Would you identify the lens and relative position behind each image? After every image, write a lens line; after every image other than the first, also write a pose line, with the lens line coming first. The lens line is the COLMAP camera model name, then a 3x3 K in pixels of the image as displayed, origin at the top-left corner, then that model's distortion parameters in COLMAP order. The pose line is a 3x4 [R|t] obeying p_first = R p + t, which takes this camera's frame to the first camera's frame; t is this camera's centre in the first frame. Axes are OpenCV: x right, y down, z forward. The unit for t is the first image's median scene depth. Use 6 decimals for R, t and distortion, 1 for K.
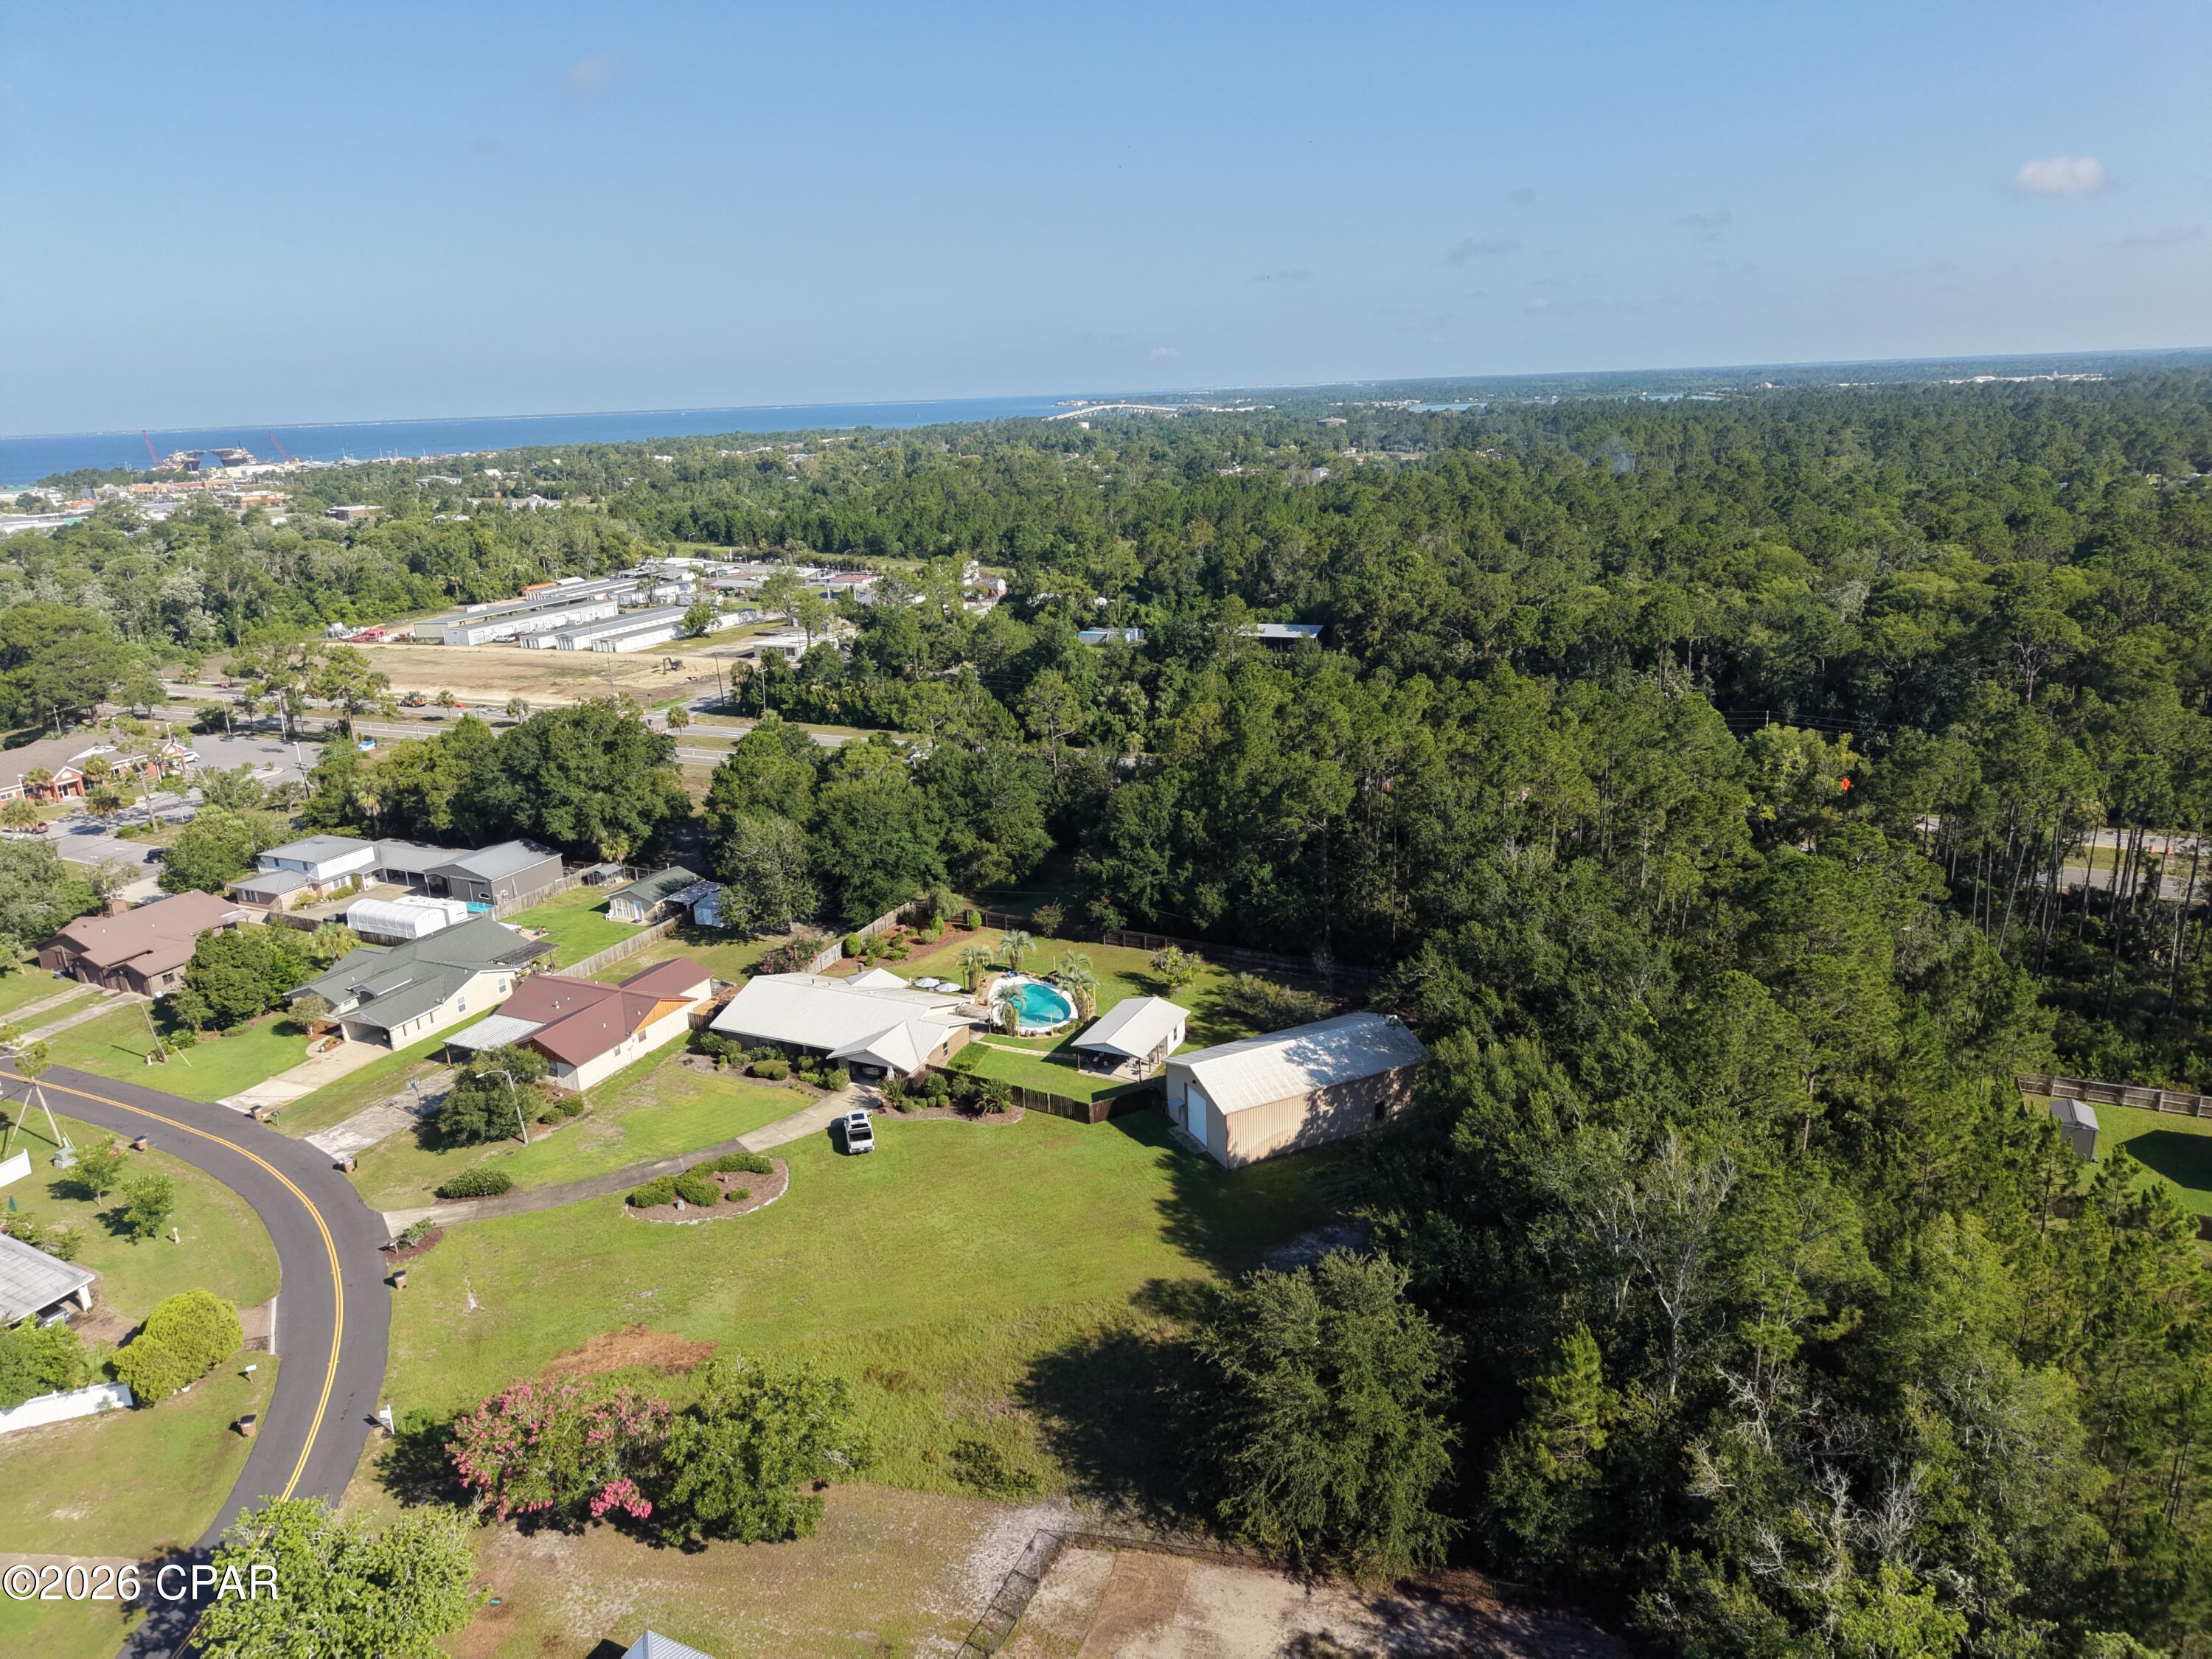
lens RADIAL K [[1458.6, 0, 1100.0], [0, 1458.6, 829.2], [0, 0, 1]] dist [0.025534, -0.021955]
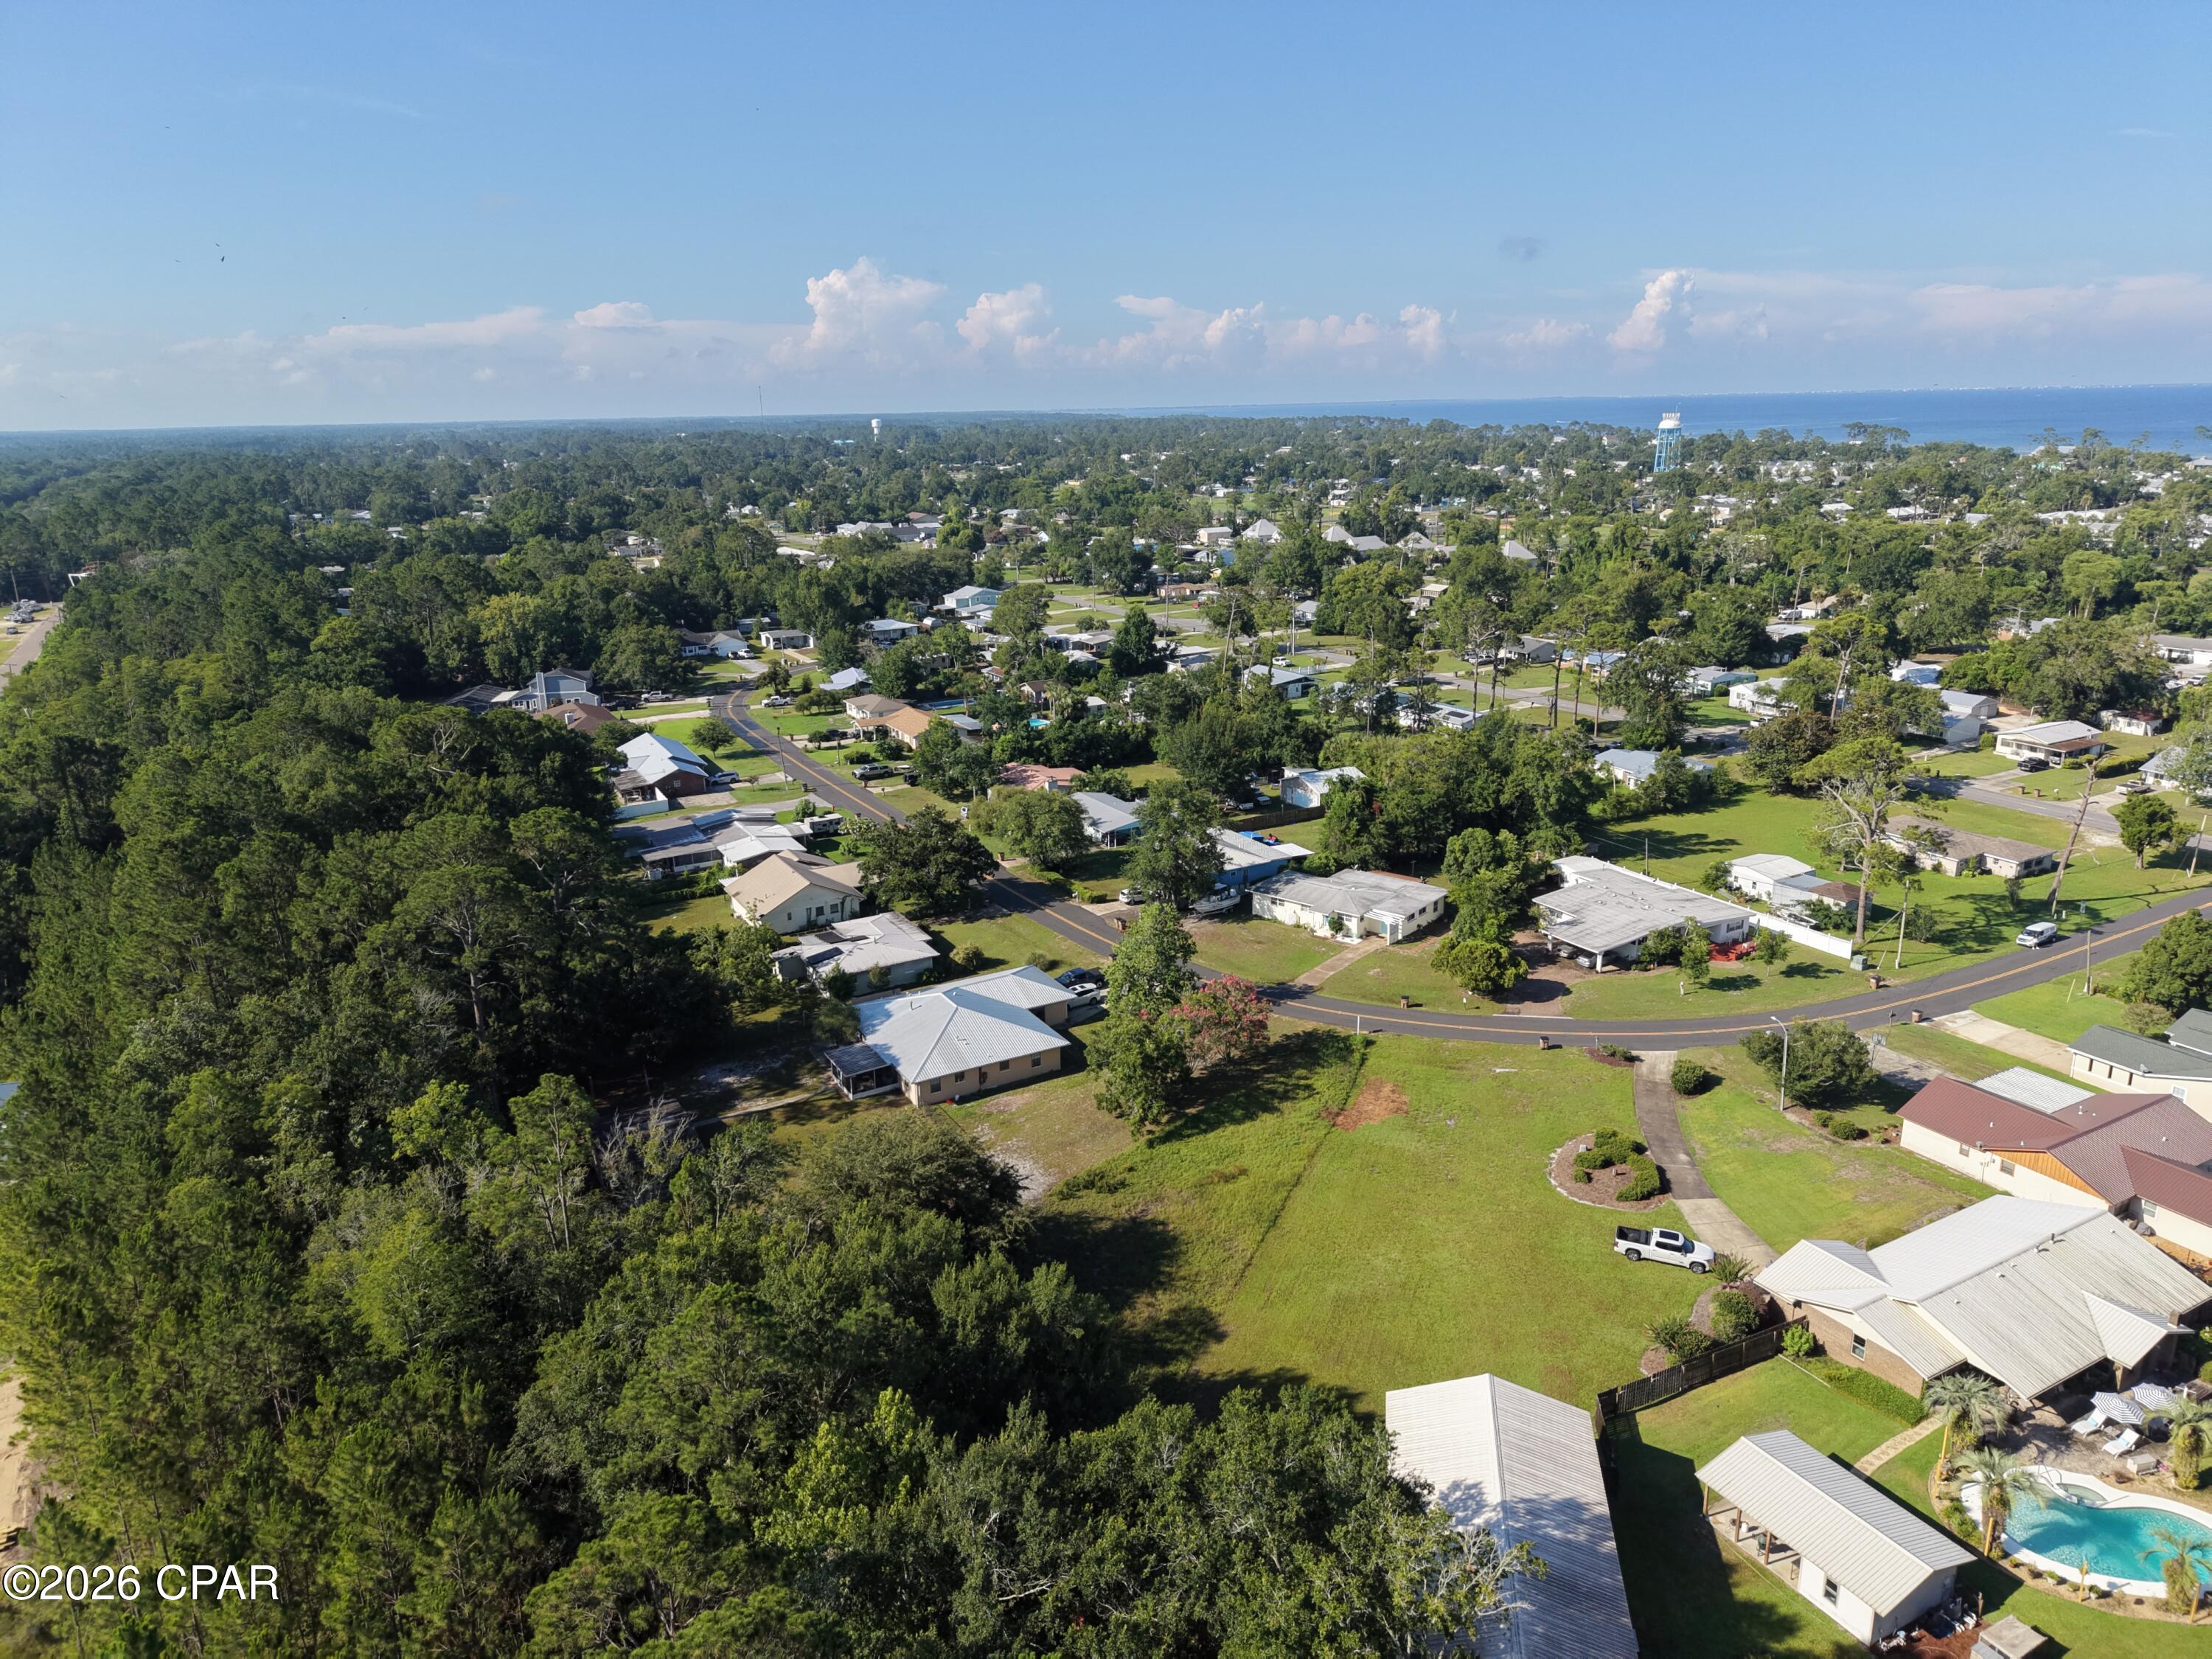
lens RADIAL K [[1458.6, 0, 1100.0], [0, 1458.6, 829.2], [0, 0, 1]] dist [0.025534, -0.021955]
pose [[-0.574777, 0.279652, -0.769043, 0.588539], [-0.191395, 0.867784, 0.458605, -0.320114], [0.795613, 0.410786, -0.445258, 0.995459]]
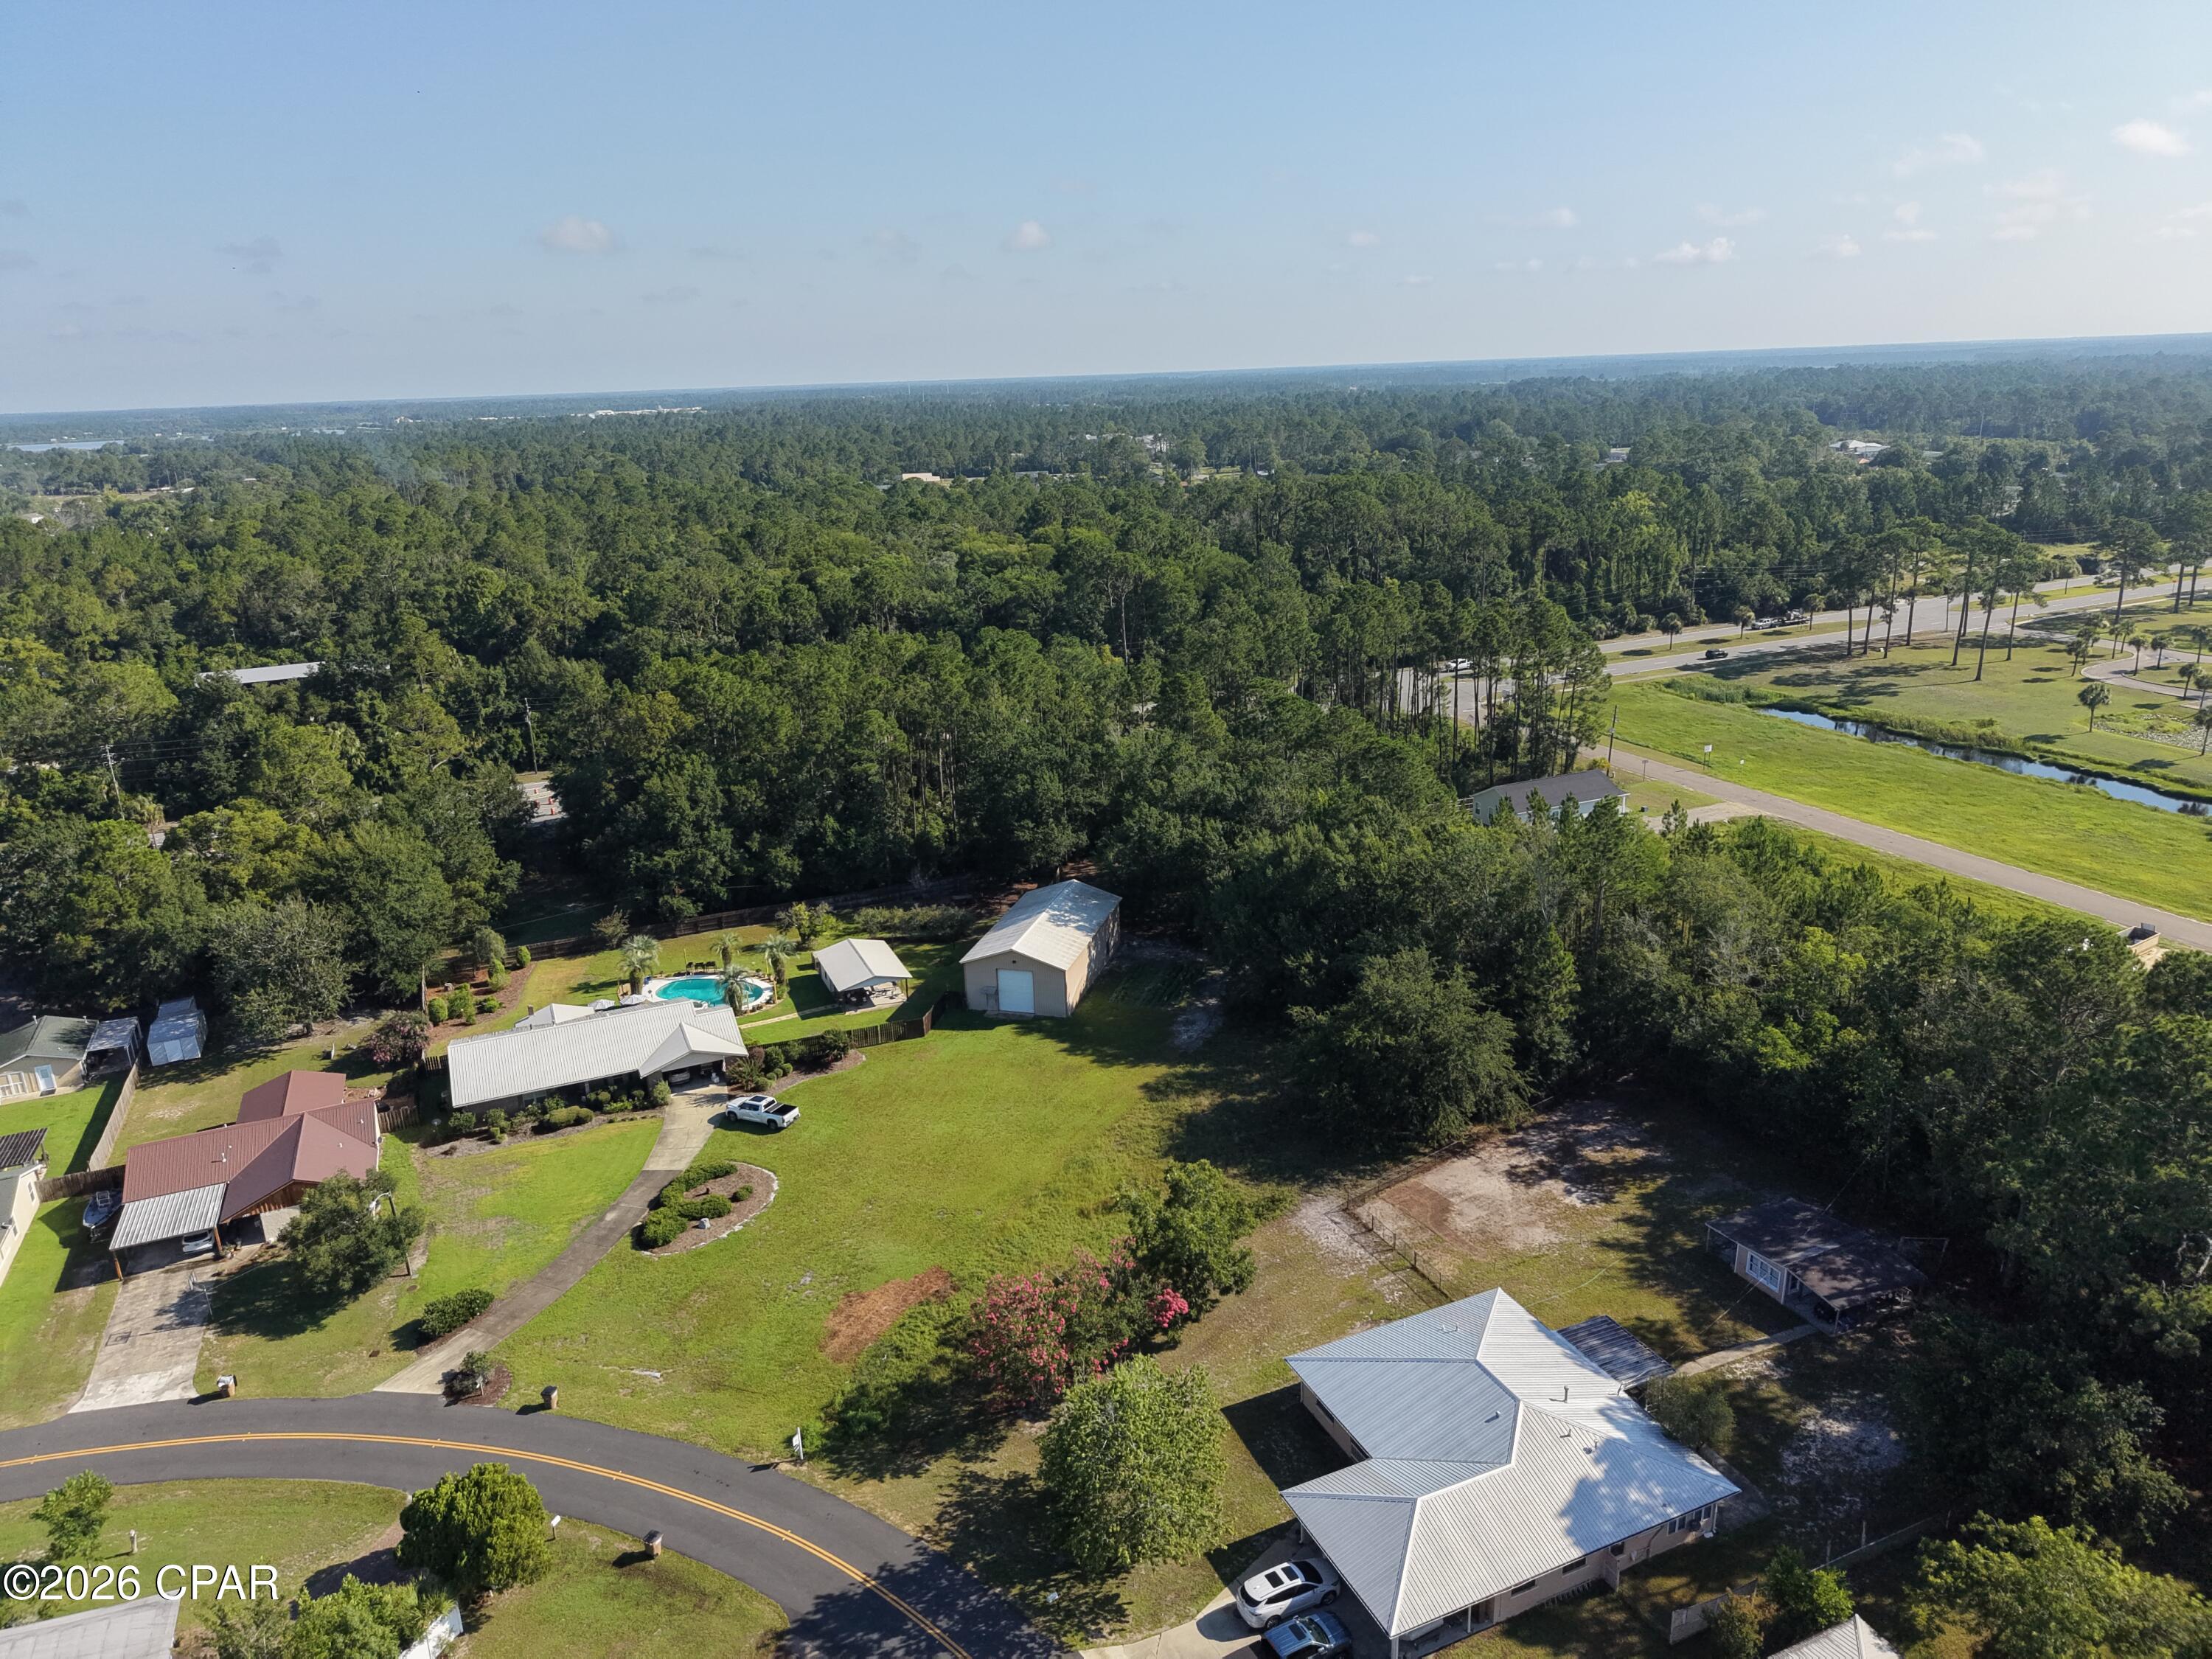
lens RADIAL K [[1477.5, 0, 1105.2], [0, 1477.5, 786.0], [0, 0, 1]] dist [0.039894, -0.037335]
pose [[0.650575, -0.186800, 0.736110, -0.698594], [0.225373, 0.973101, 0.047756, -0.004879], [-0.725231, 0.134830, 0.675175, 0.117095]]
